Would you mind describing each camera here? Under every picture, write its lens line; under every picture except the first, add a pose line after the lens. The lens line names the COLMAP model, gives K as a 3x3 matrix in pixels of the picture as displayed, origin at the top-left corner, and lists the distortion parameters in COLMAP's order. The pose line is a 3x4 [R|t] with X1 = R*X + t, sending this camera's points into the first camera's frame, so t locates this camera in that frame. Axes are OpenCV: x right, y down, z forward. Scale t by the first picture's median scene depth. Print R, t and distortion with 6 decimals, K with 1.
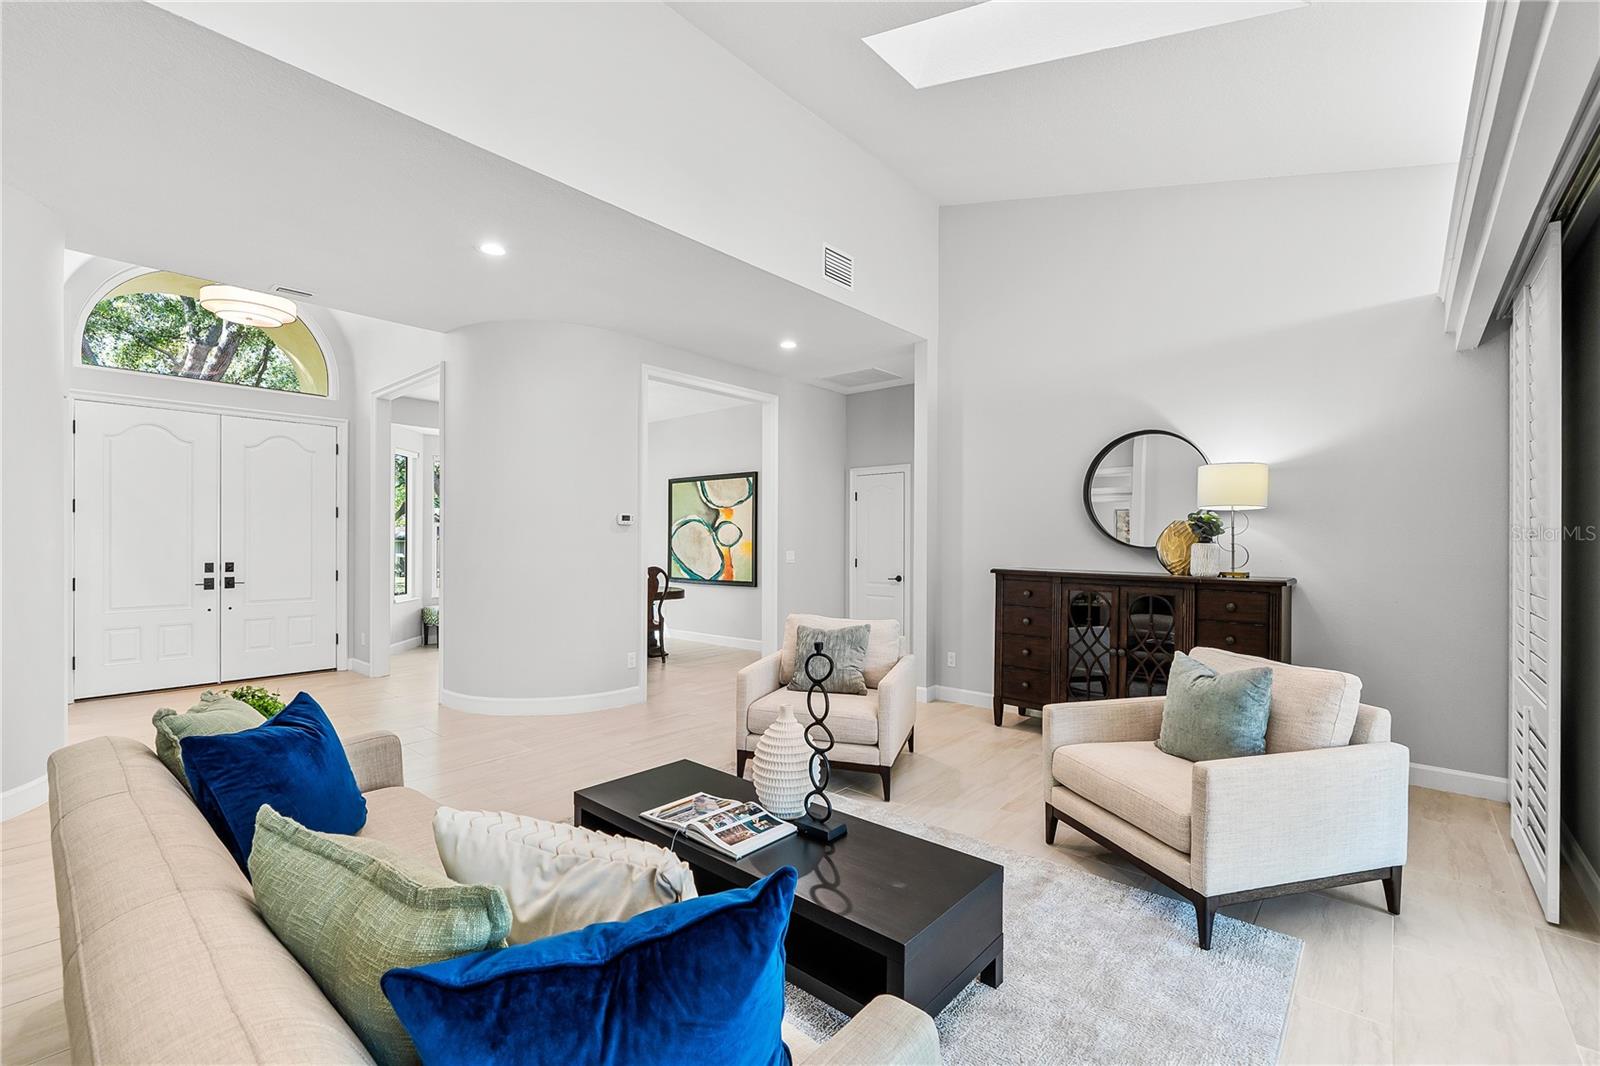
lens RADIAL K [[673.5, 0, 788.9], [0, 673.5, 543.2], [0, 0, 1]] dist [-0.003304, -0.000125]
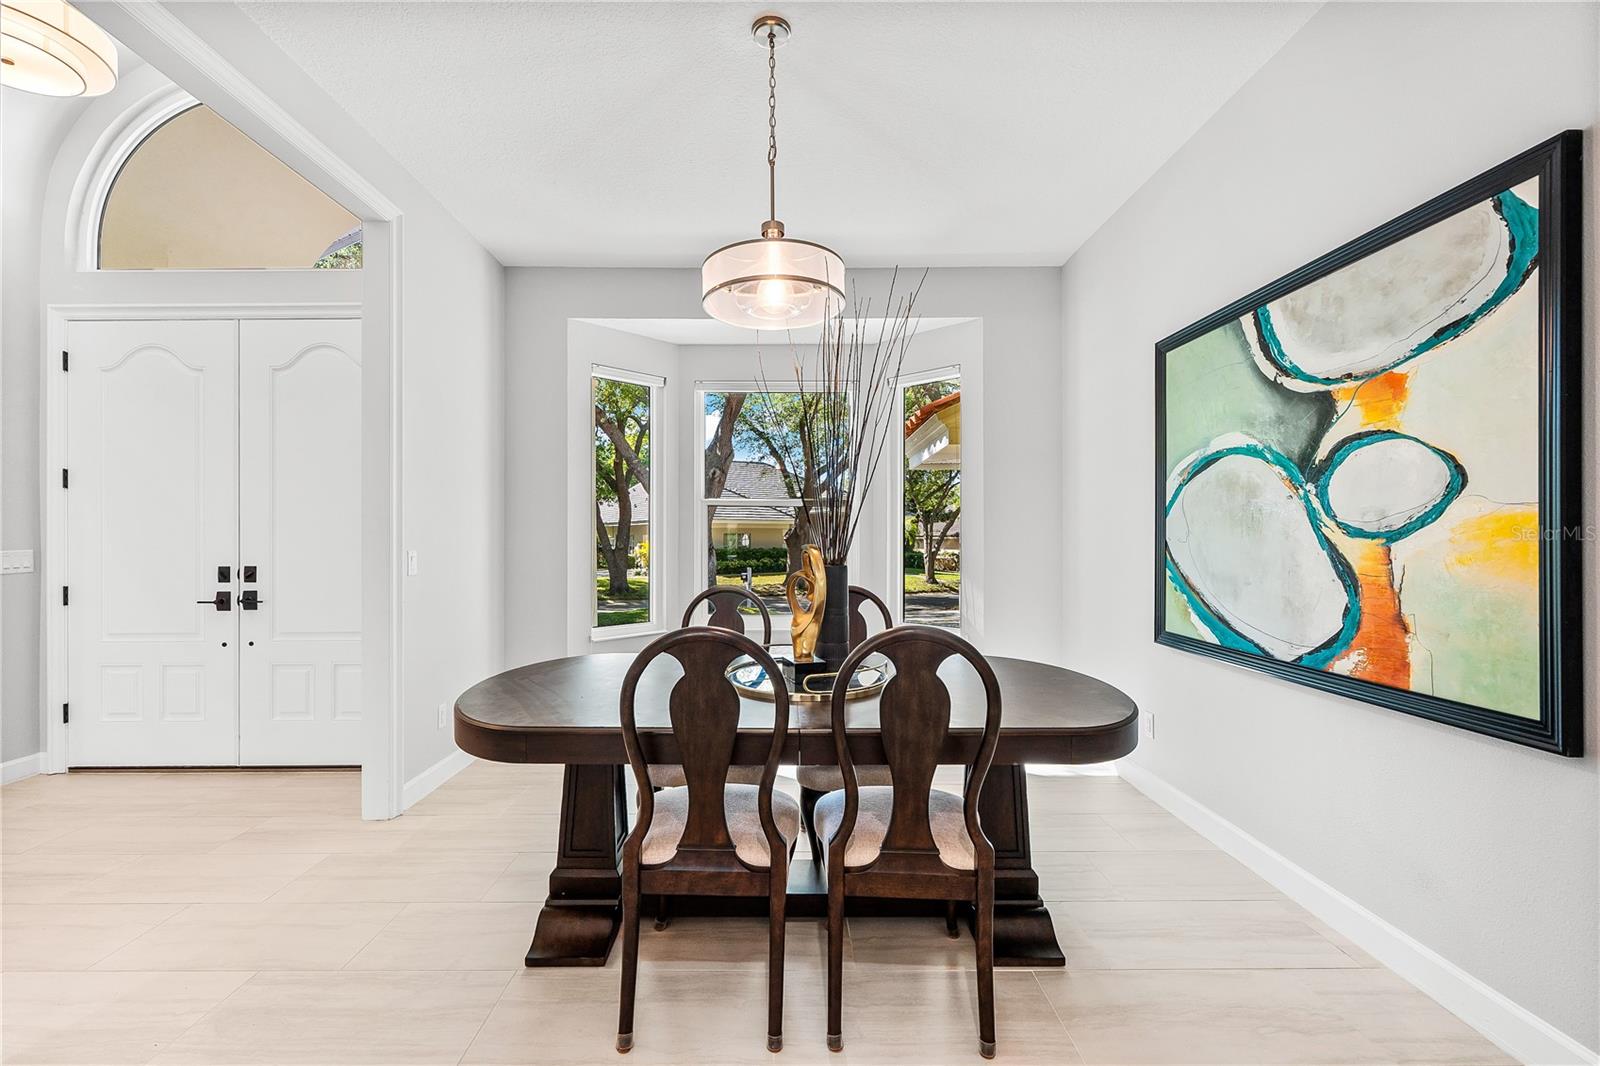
lens RADIAL K [[670.1, 0, 793.7], [0, 670.1, 536.0], [0, 0, 1]] dist [-0.005801, -0.000282]
pose [[0.669856, -0.006791, -0.742460, -0.054108], [0.002166, 0.999972, -0.007192, 0.005288], [0.742488, 0.003209, 0.669852, 0.685201]]
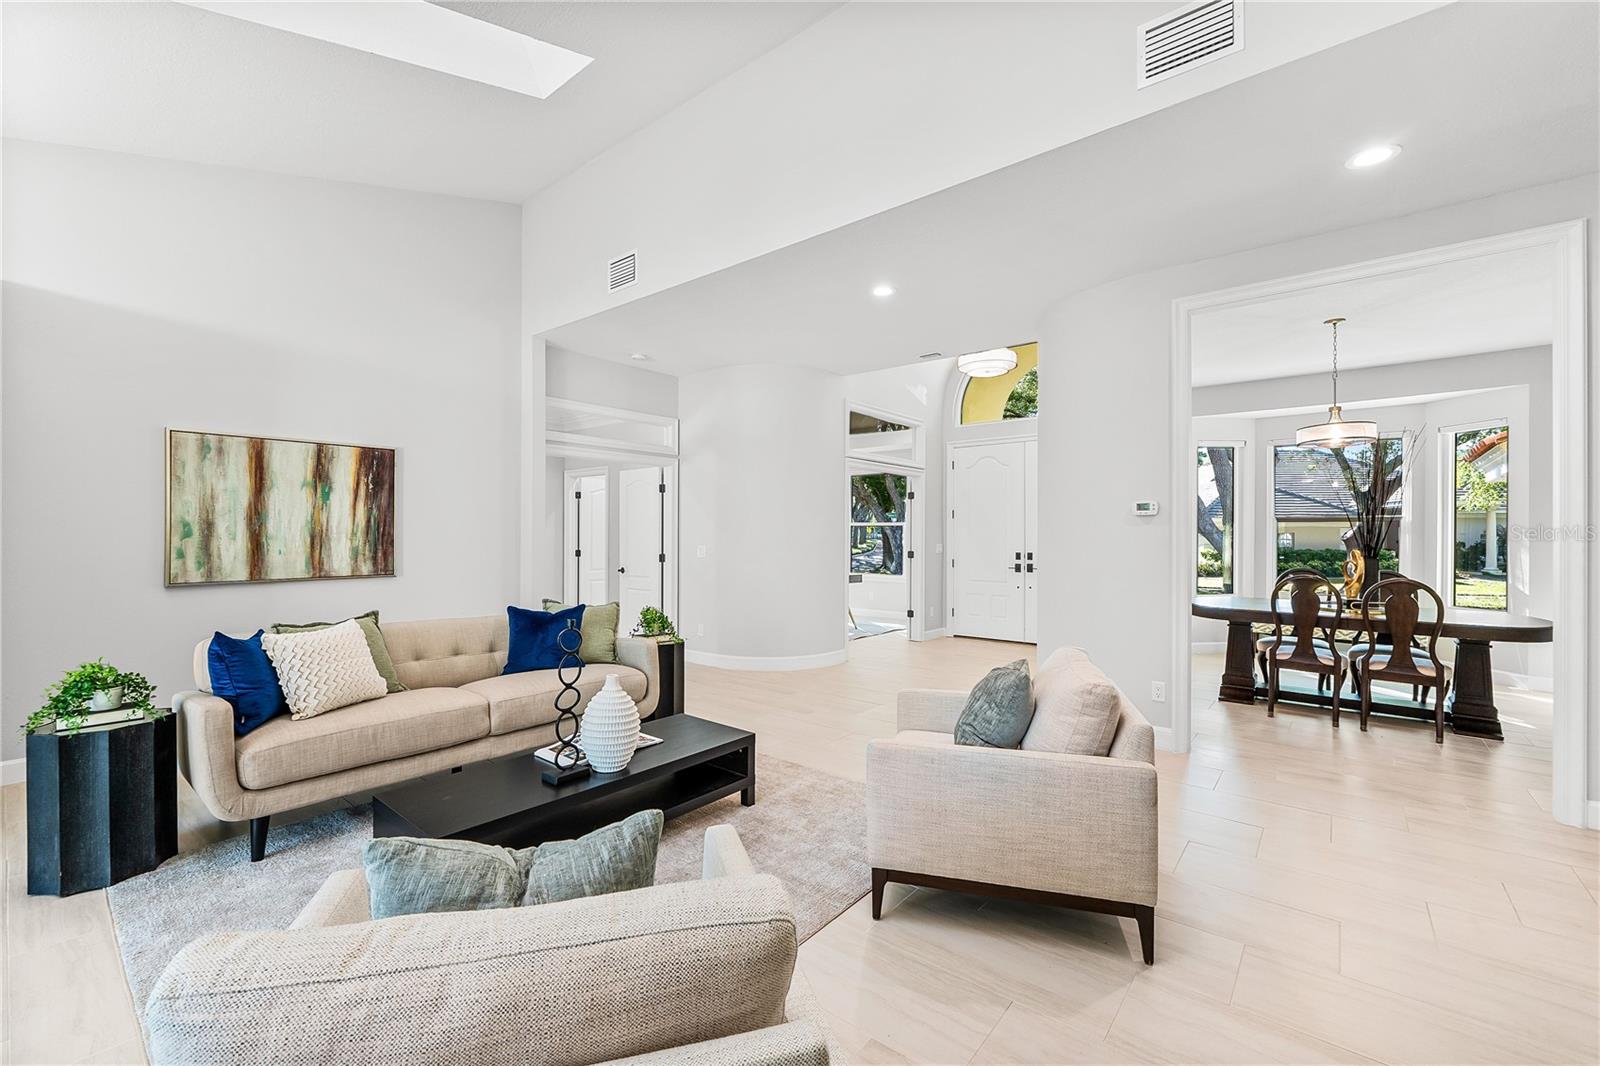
lens RADIAL K [[660.0, 0, 791.7], [0, 660.0, 532.5], [0, 0, 1]] dist [-0.001700, -0.000250]
pose [[0.025040, -0.005743, -0.999670, 0.321607], [-0.008783, 0.999944, -0.005965, 0.000554], [0.999648, 0.008930, 0.024989, 0.356044]]
